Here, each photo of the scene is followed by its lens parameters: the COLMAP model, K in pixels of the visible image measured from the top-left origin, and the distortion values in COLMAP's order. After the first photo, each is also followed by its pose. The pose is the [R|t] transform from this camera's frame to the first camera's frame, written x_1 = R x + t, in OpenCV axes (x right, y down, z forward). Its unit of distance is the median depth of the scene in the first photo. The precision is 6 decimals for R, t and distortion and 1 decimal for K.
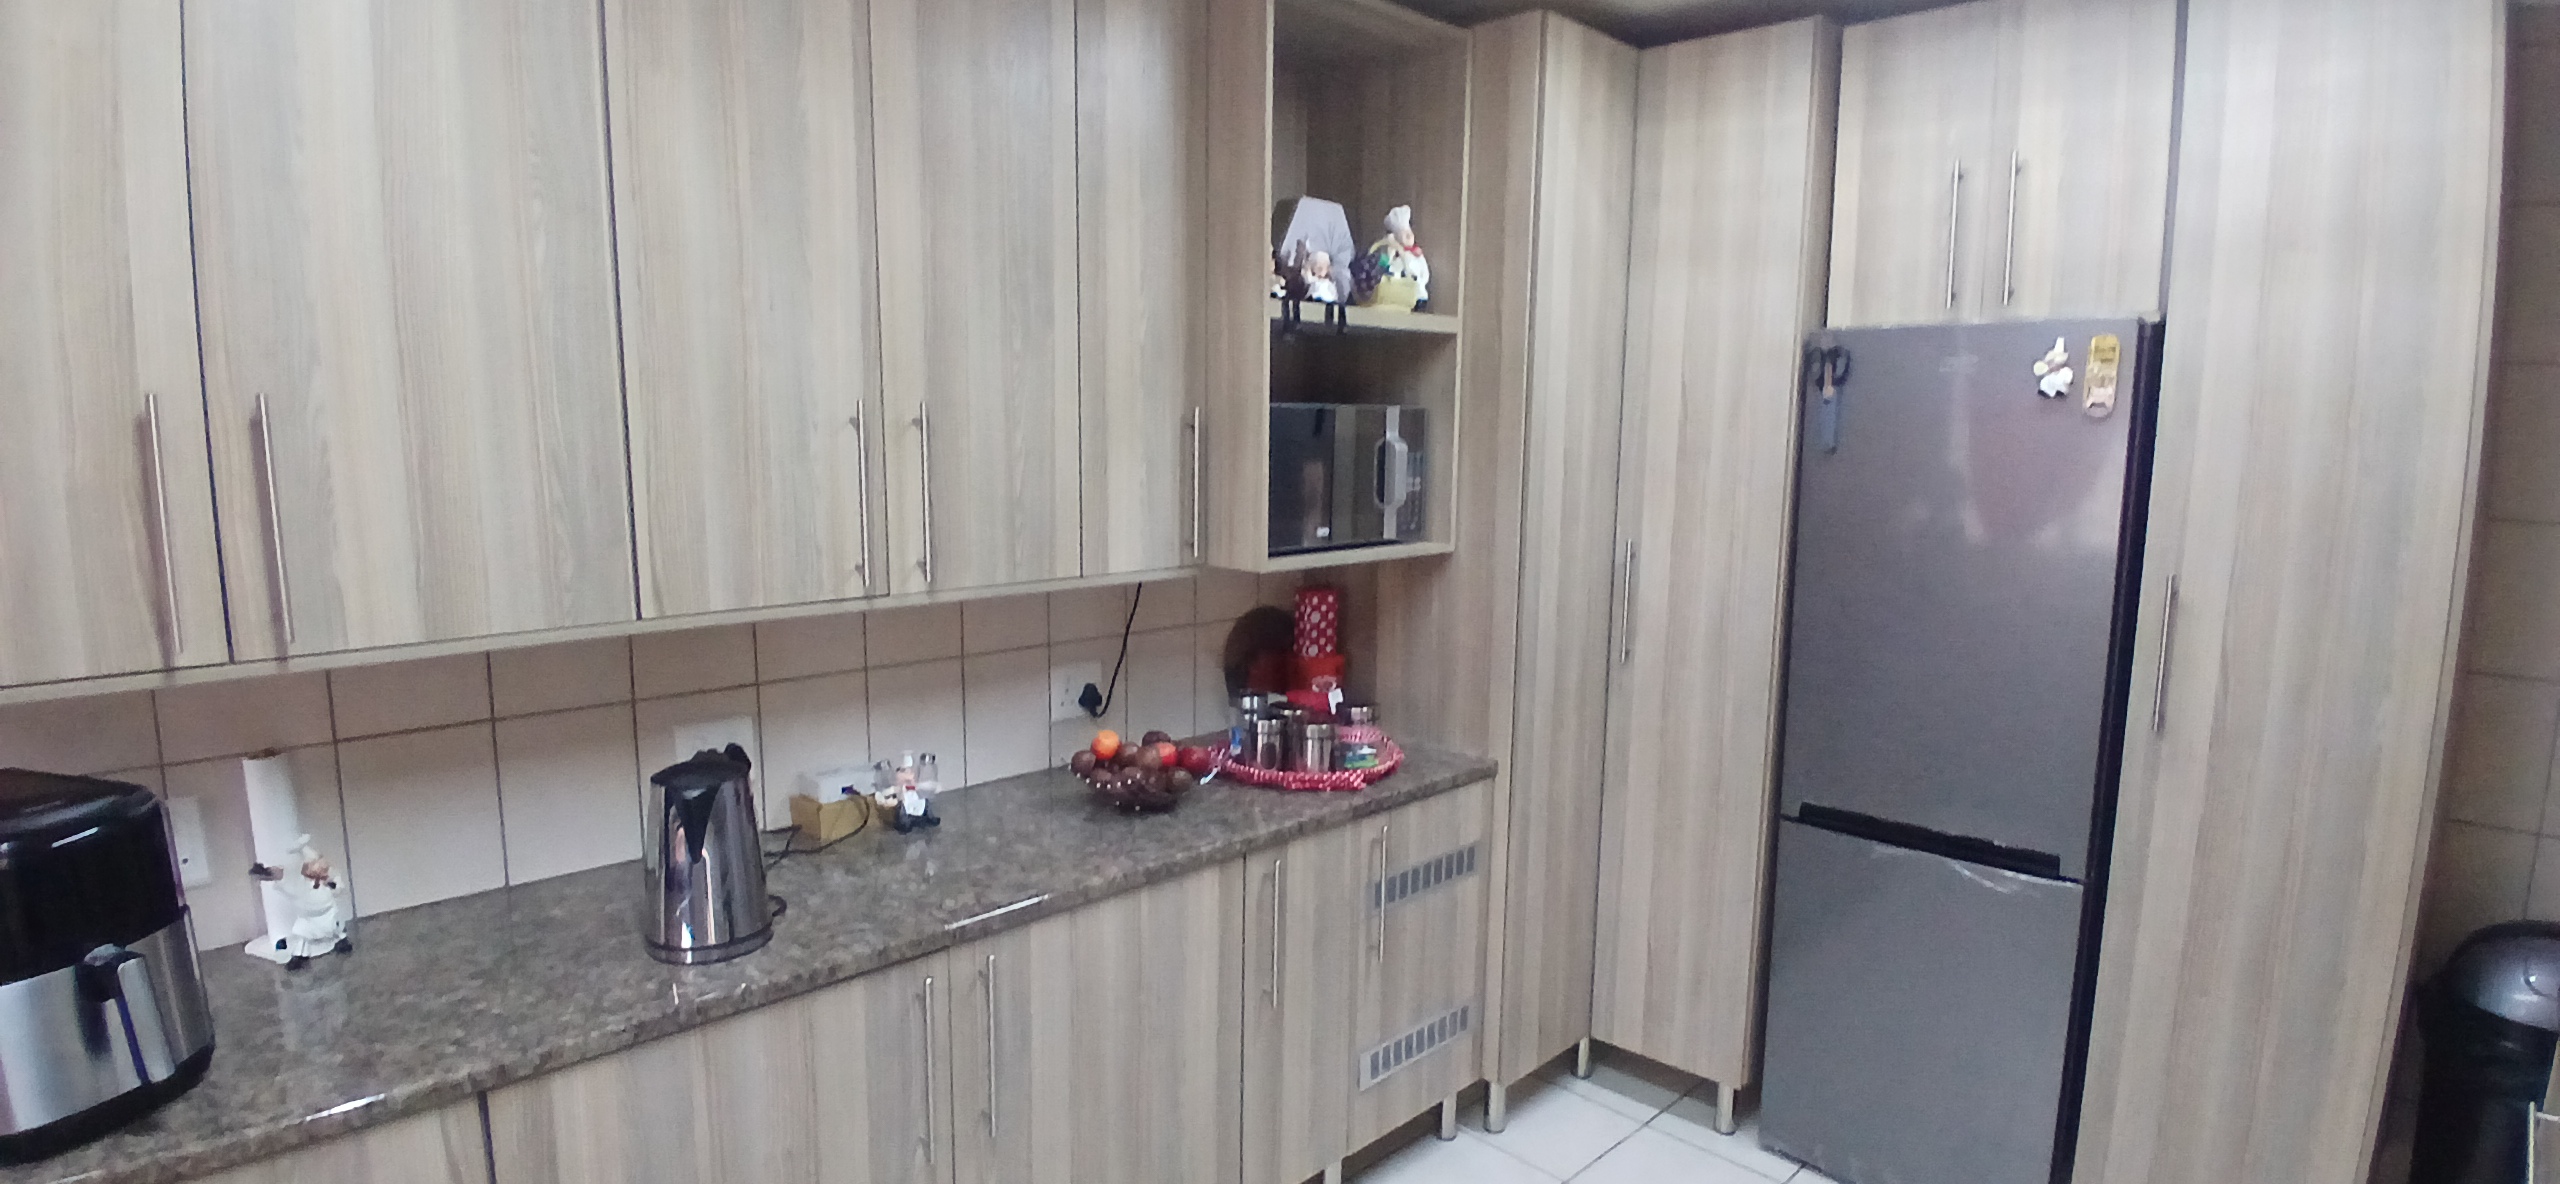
lens RADIAL K [[1296.5, 0, 1275.0], [0, 1296.5, 623.0], [0, 0, 1]] dist [0.000363, -0.044262]
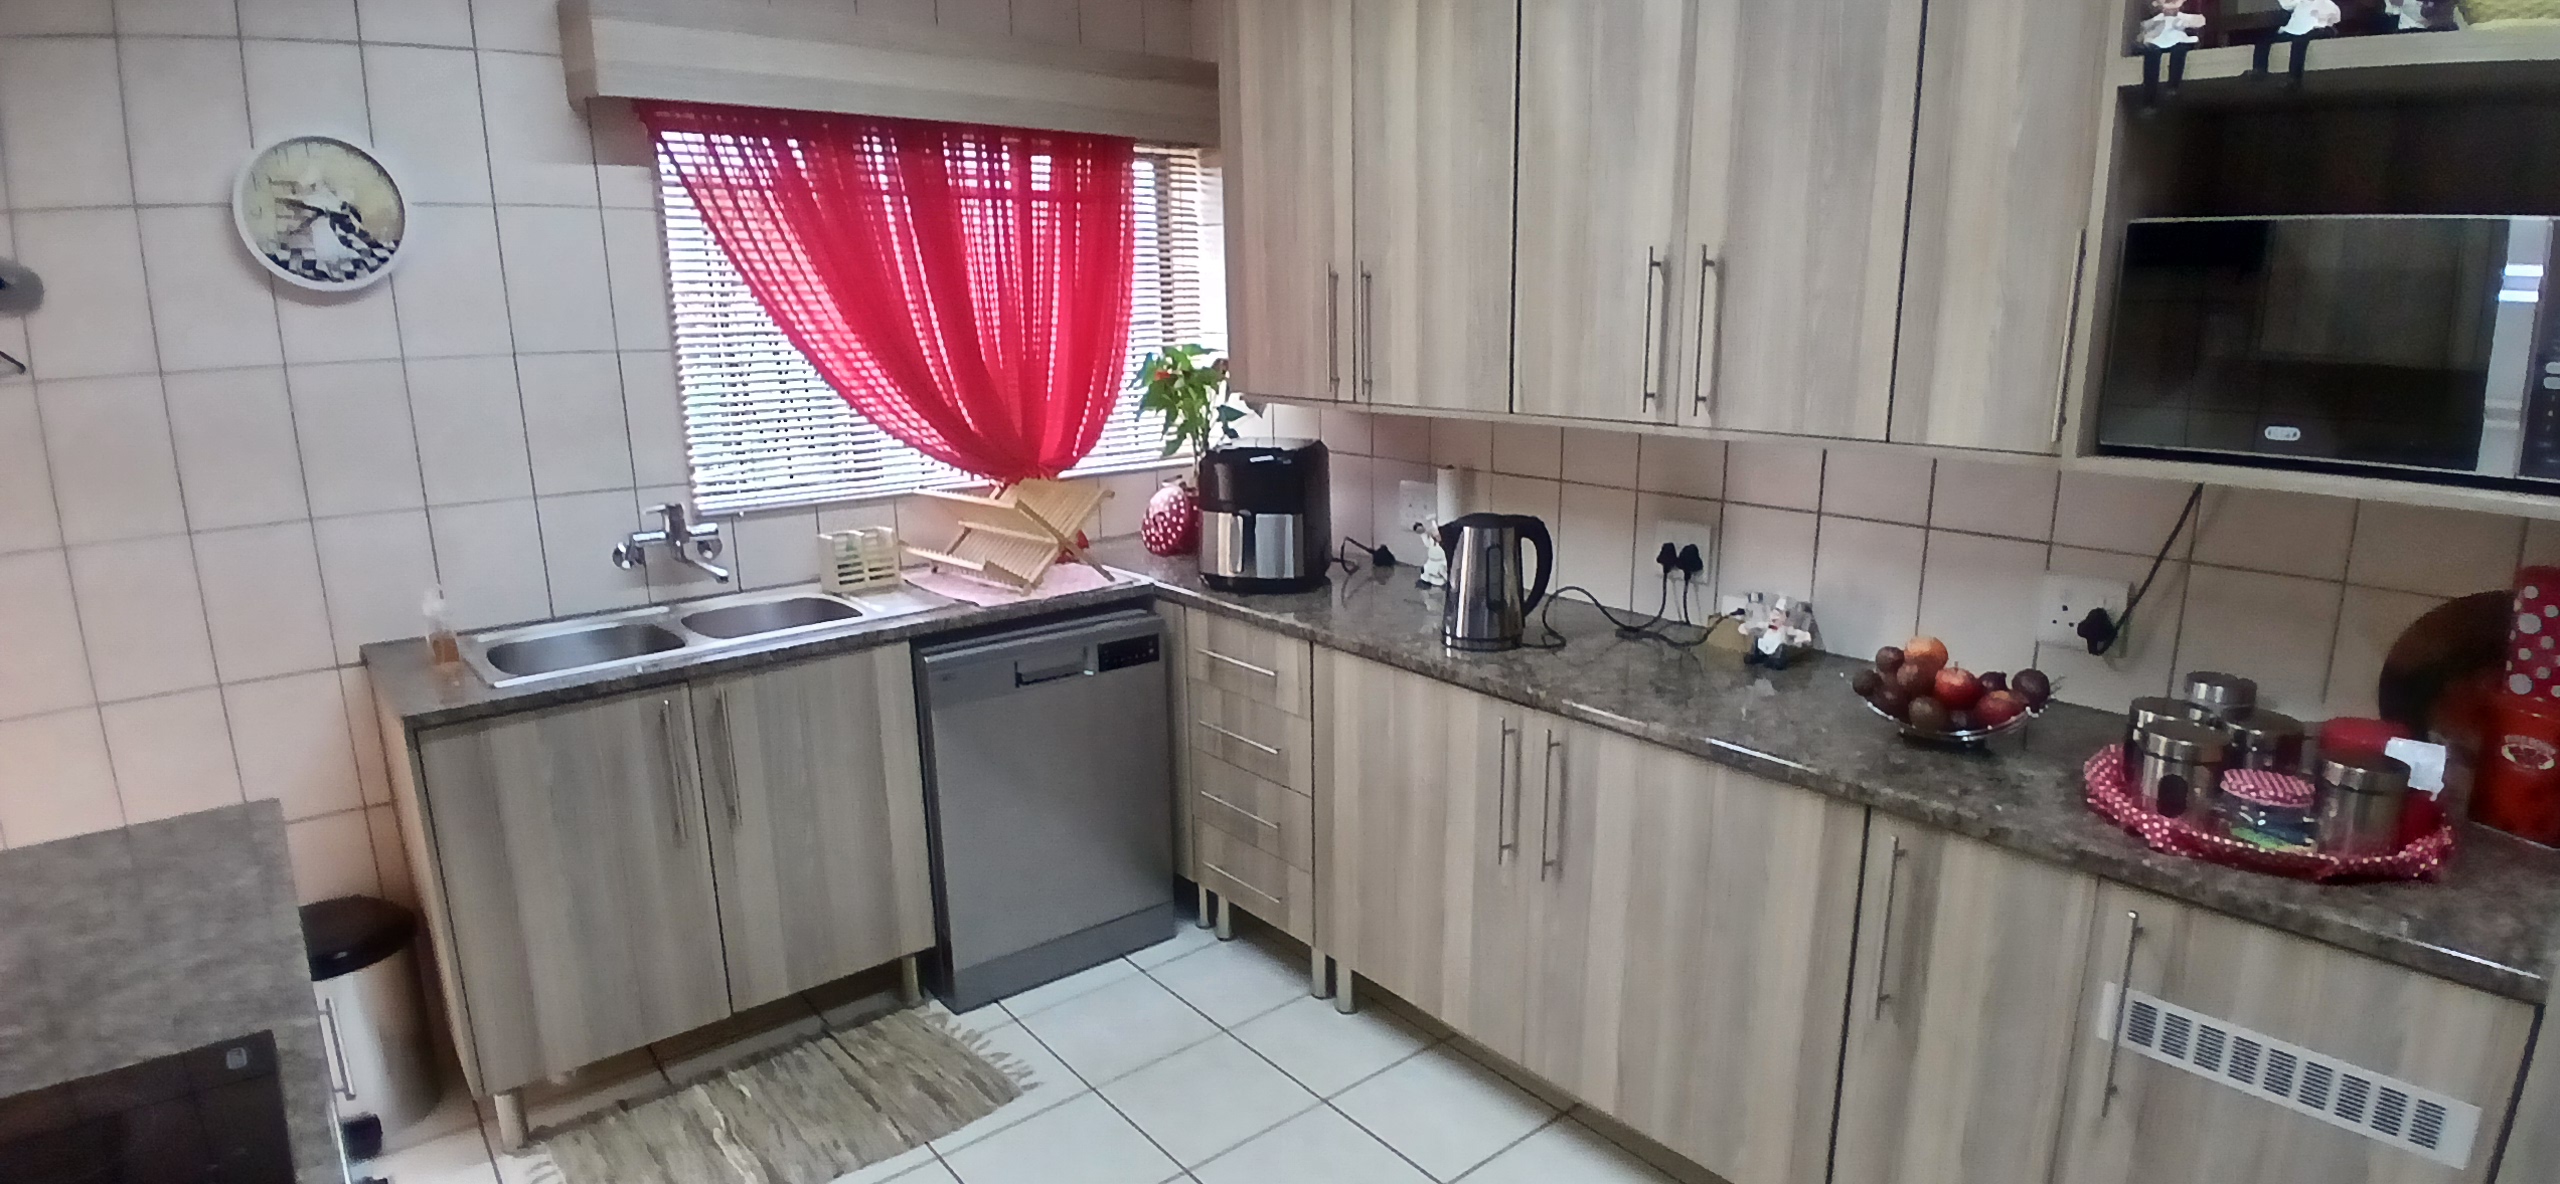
lens RADIAL K [[1296.5, 0, 1275.0], [0, 1296.5, 623.0], [0, 0, 1]] dist [0.000363, -0.044262]
pose [[-0.116961, 0.231217, -0.965846, 0.748803], [-0.141193, 0.958771, 0.246622, -0.073454], [0.983049, 0.165216, -0.079492, 0.680009]]
